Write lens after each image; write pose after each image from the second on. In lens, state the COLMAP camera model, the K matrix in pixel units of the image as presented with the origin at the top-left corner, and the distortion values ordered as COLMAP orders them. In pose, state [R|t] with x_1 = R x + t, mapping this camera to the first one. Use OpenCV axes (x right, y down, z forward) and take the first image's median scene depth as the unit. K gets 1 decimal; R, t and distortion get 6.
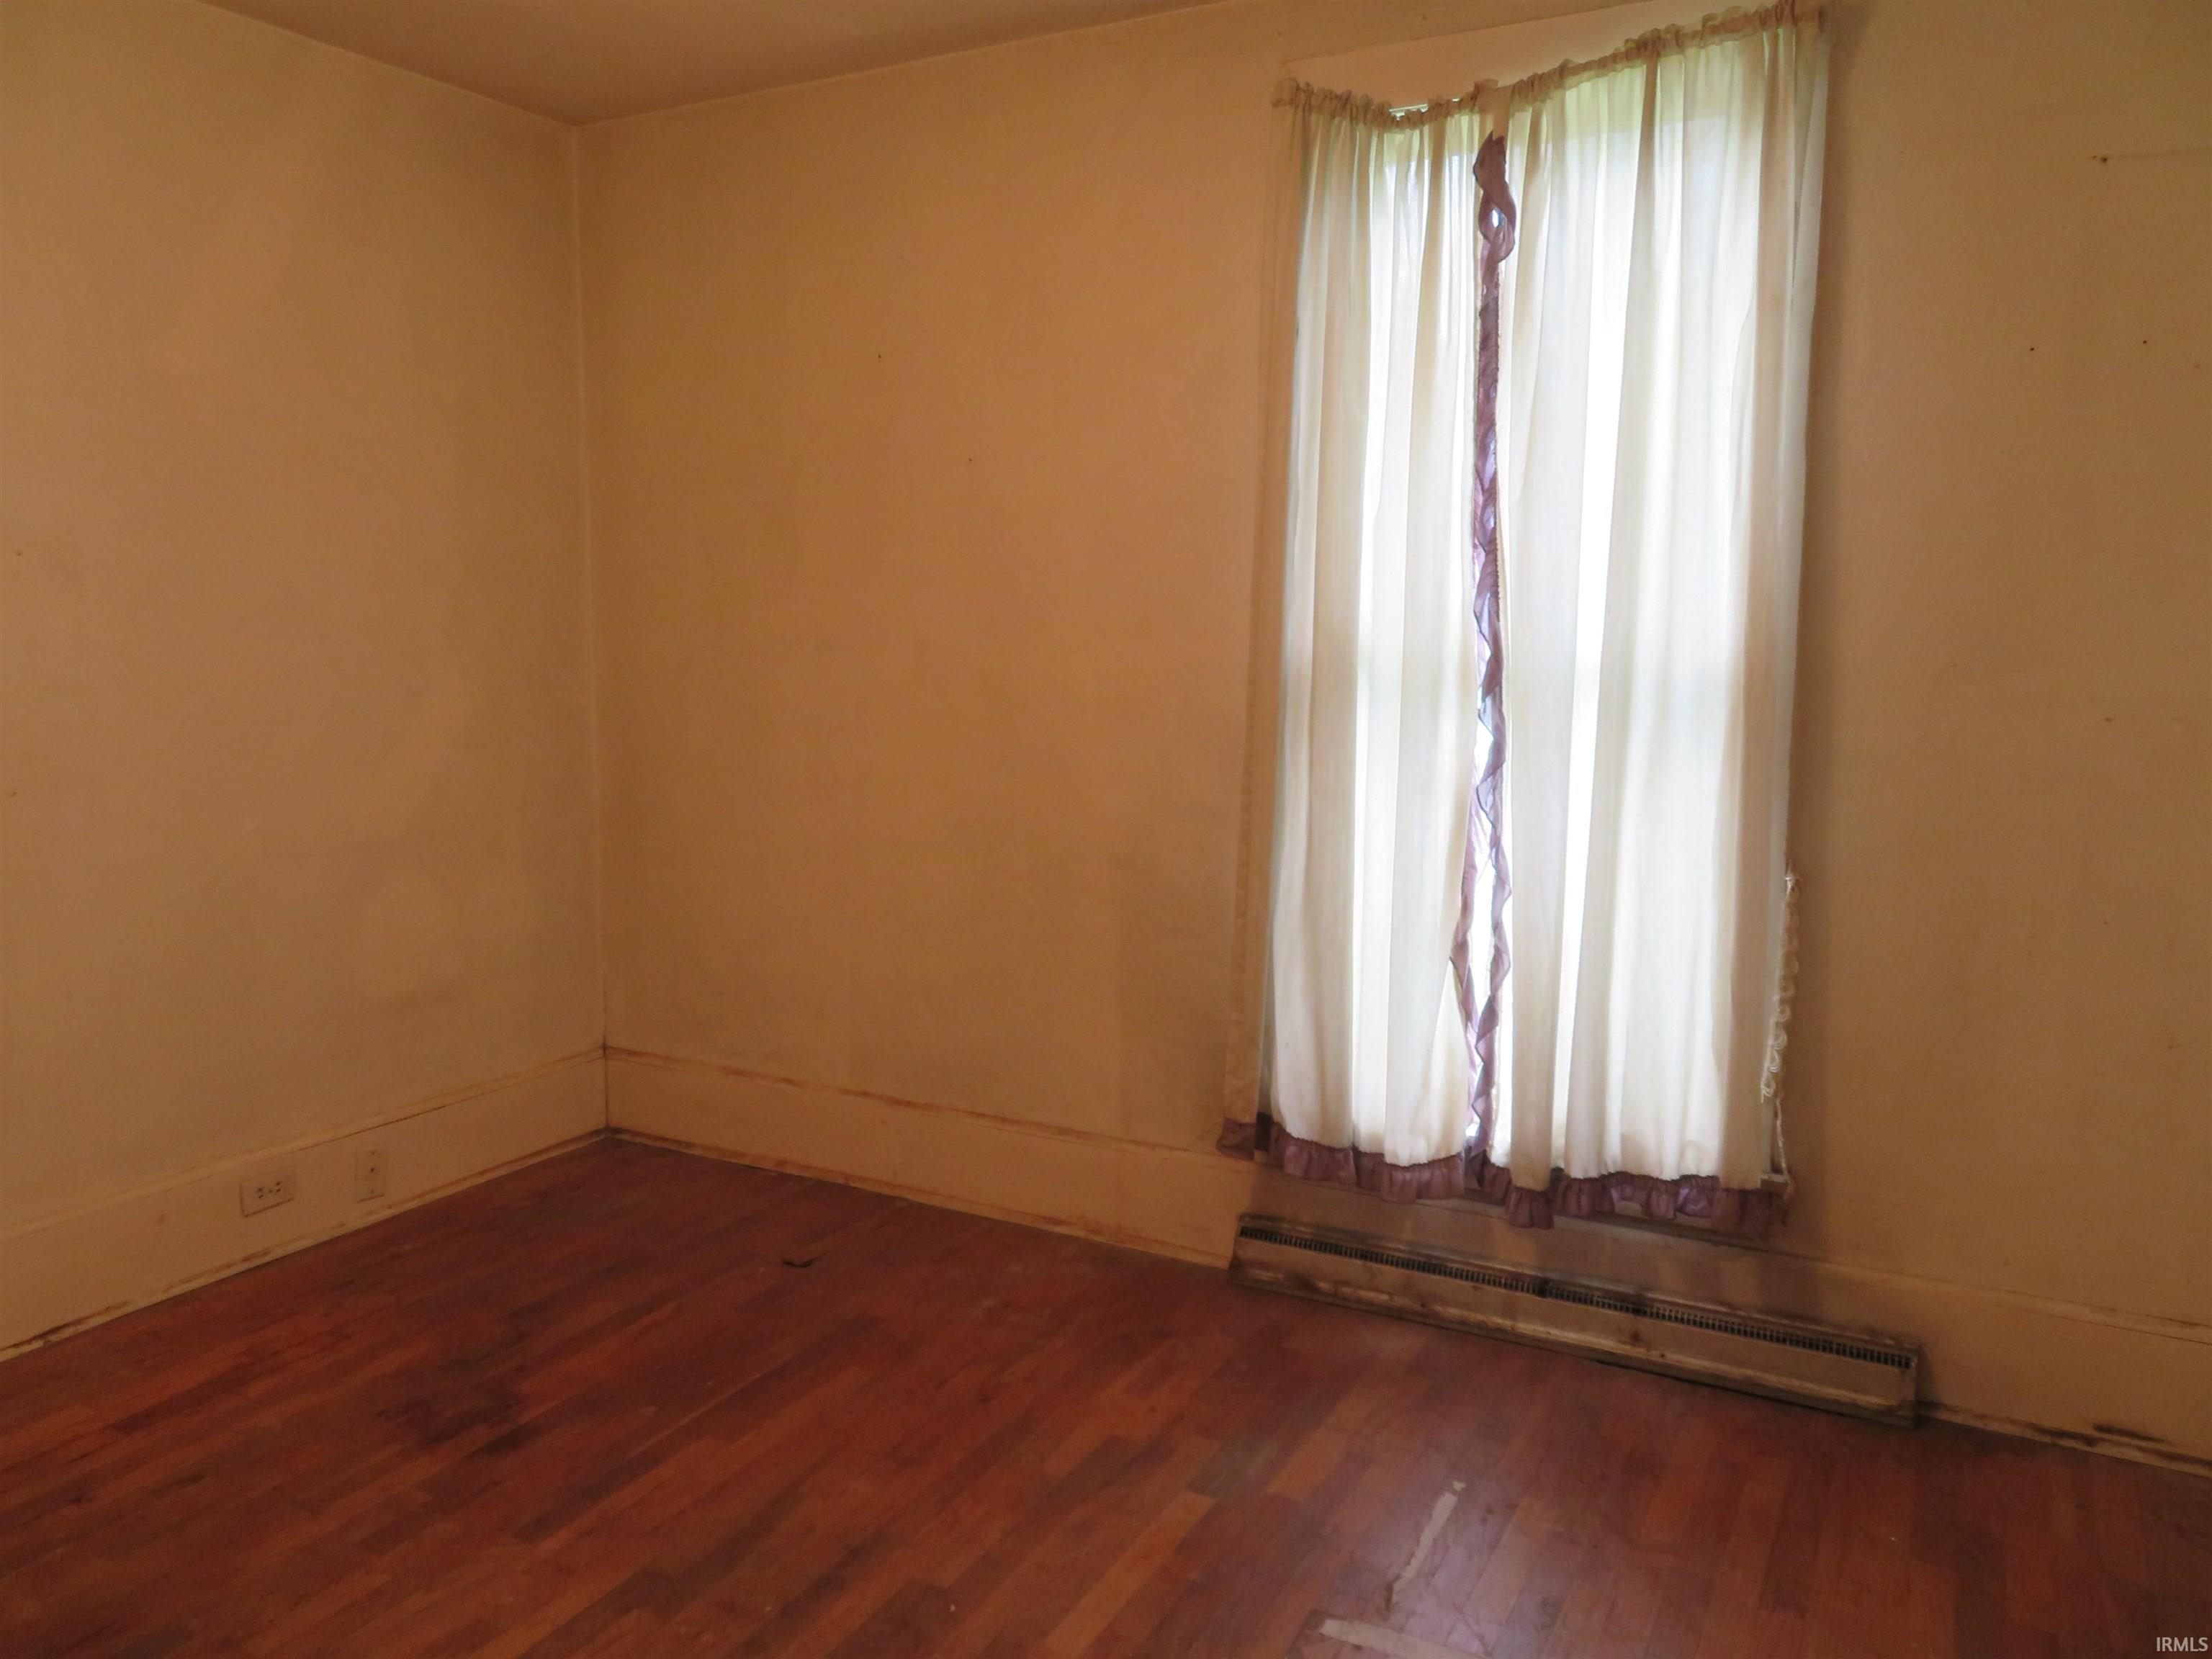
lens RADIAL K [[1593.1, 0, 1106.1], [0, 1593.1, 821.5], [0, 0, 1]] dist [-0.004398, 0.010554]
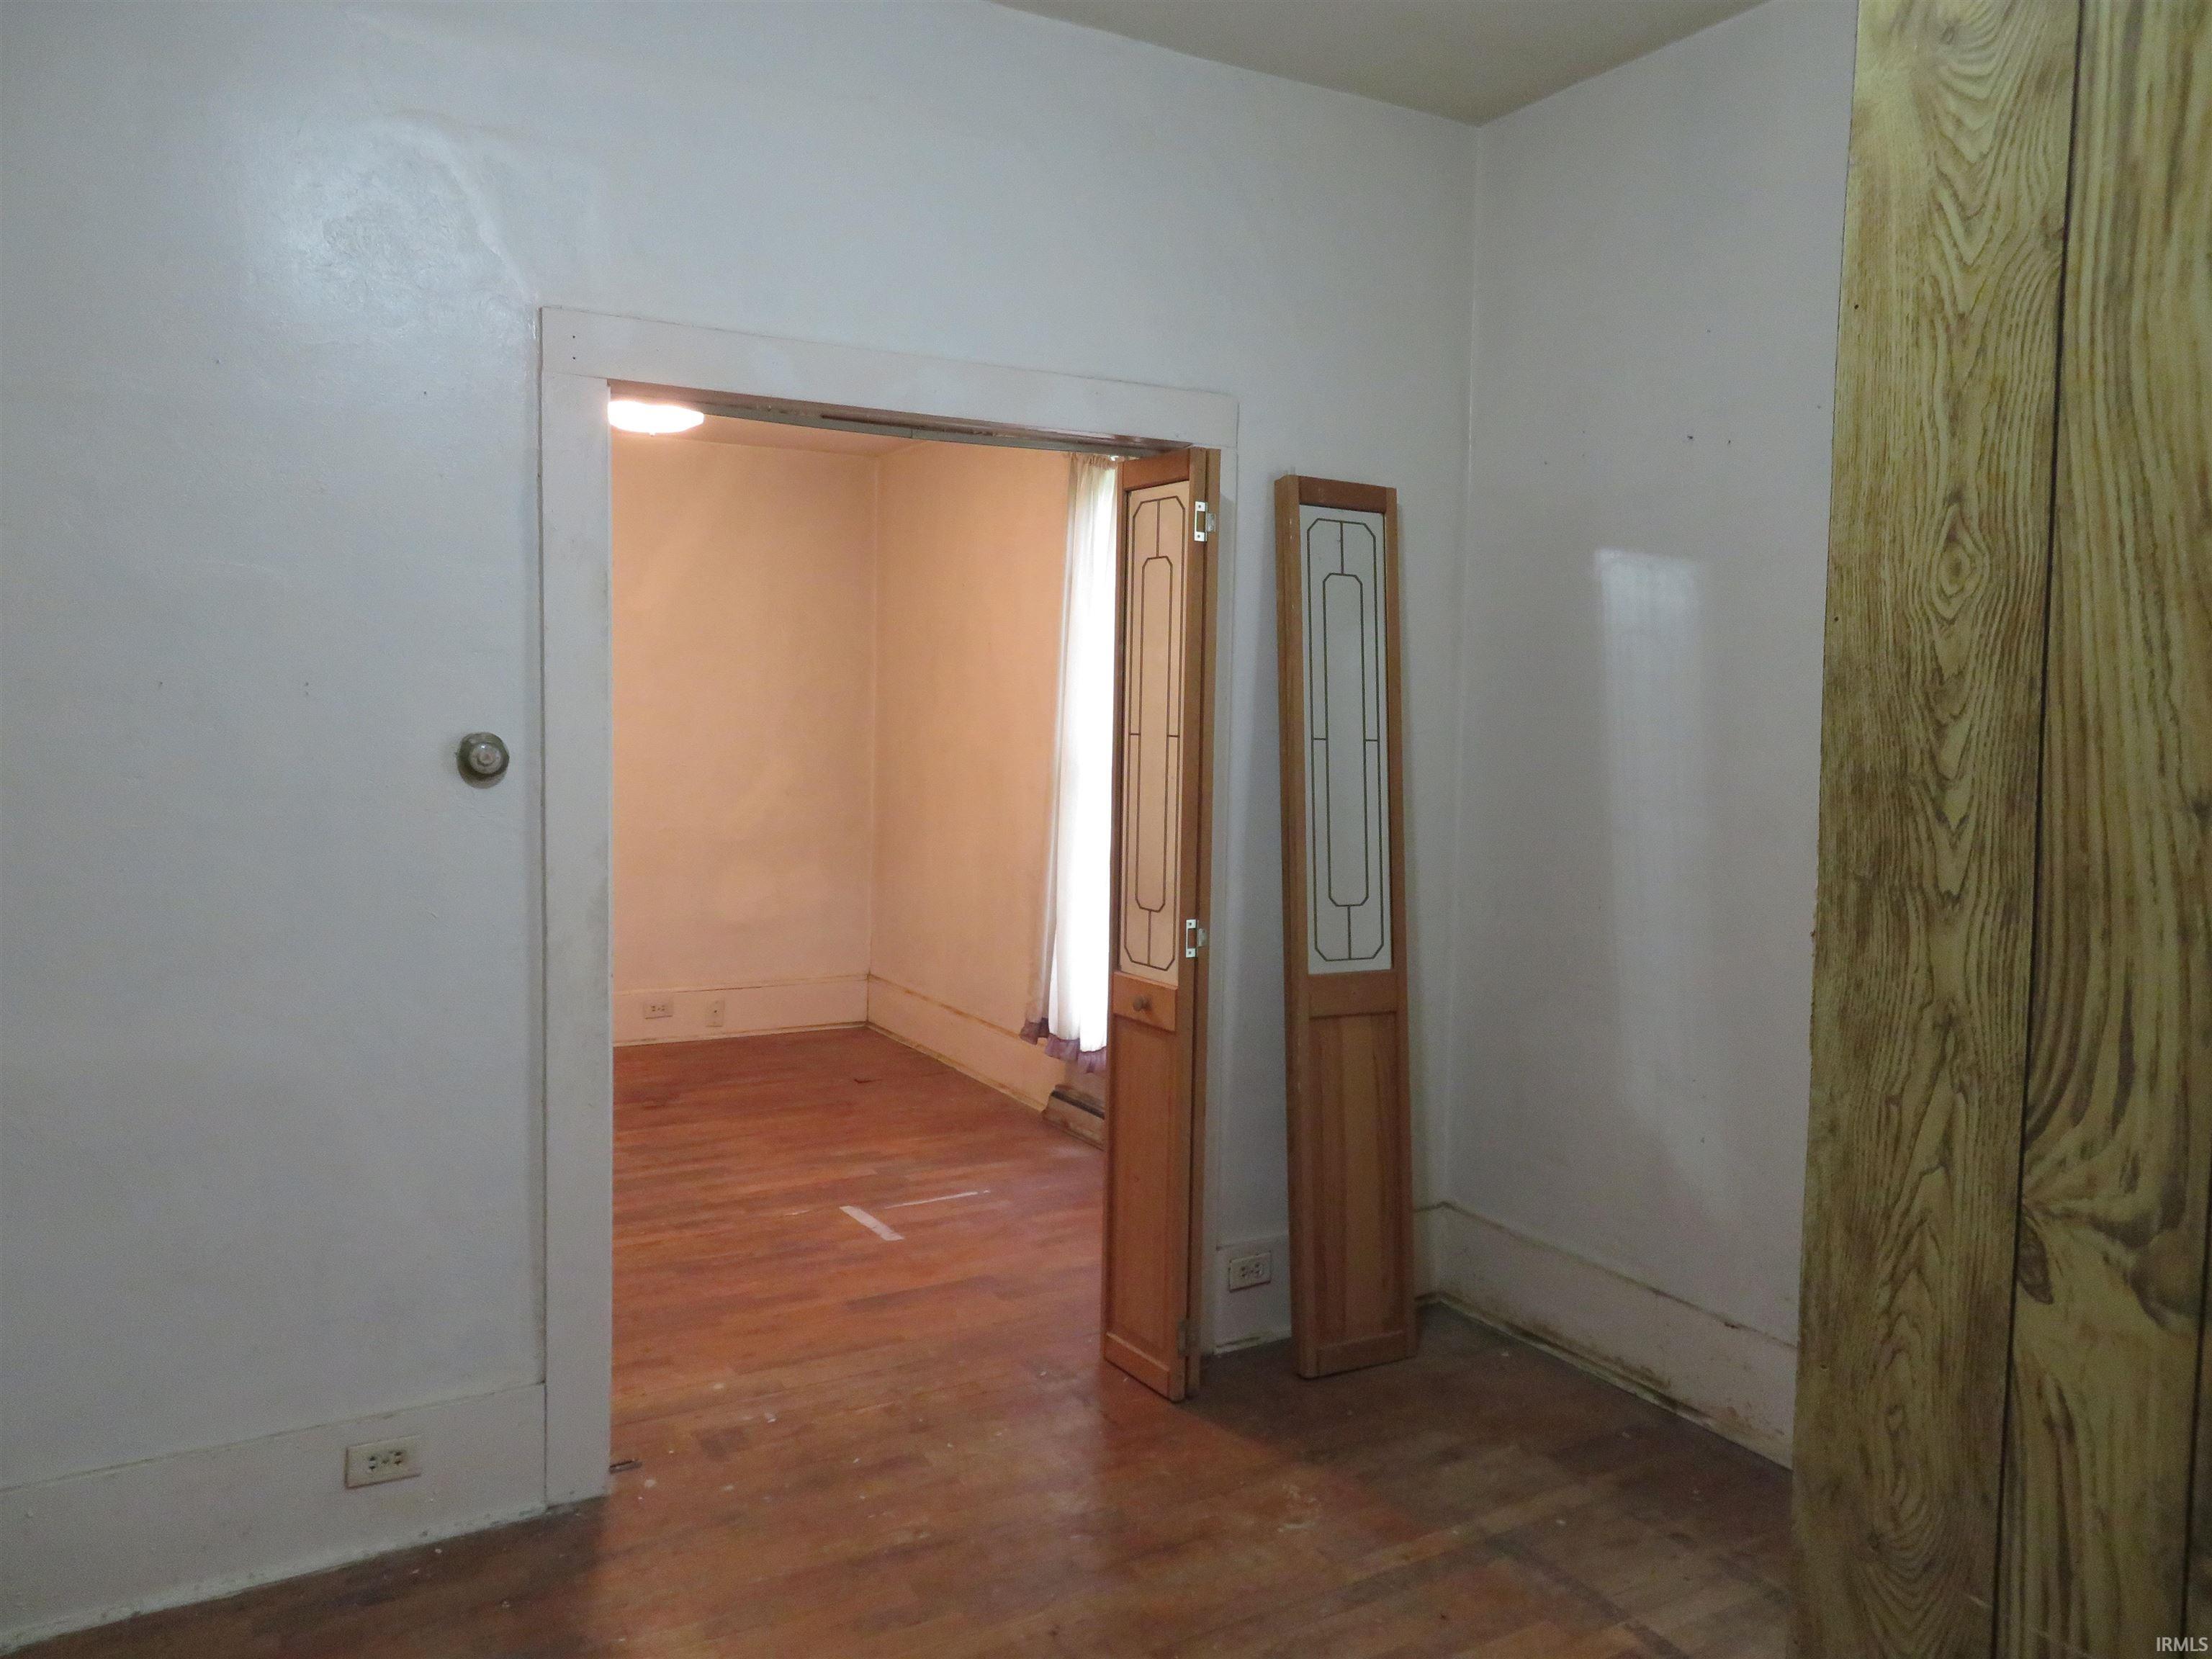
lens RADIAL K [[1593.1, 0, 1103.4], [0, 1593.1, 822.7], [0, 0, 1]] dist [-0.004398, 0.010554]
pose [[0.847693, 0.047078, -0.528393, 1.048125], [-0.082147, 0.995689, -0.043076, 0.039029], [0.524088, 0.079921, 0.847906, -0.453909]]
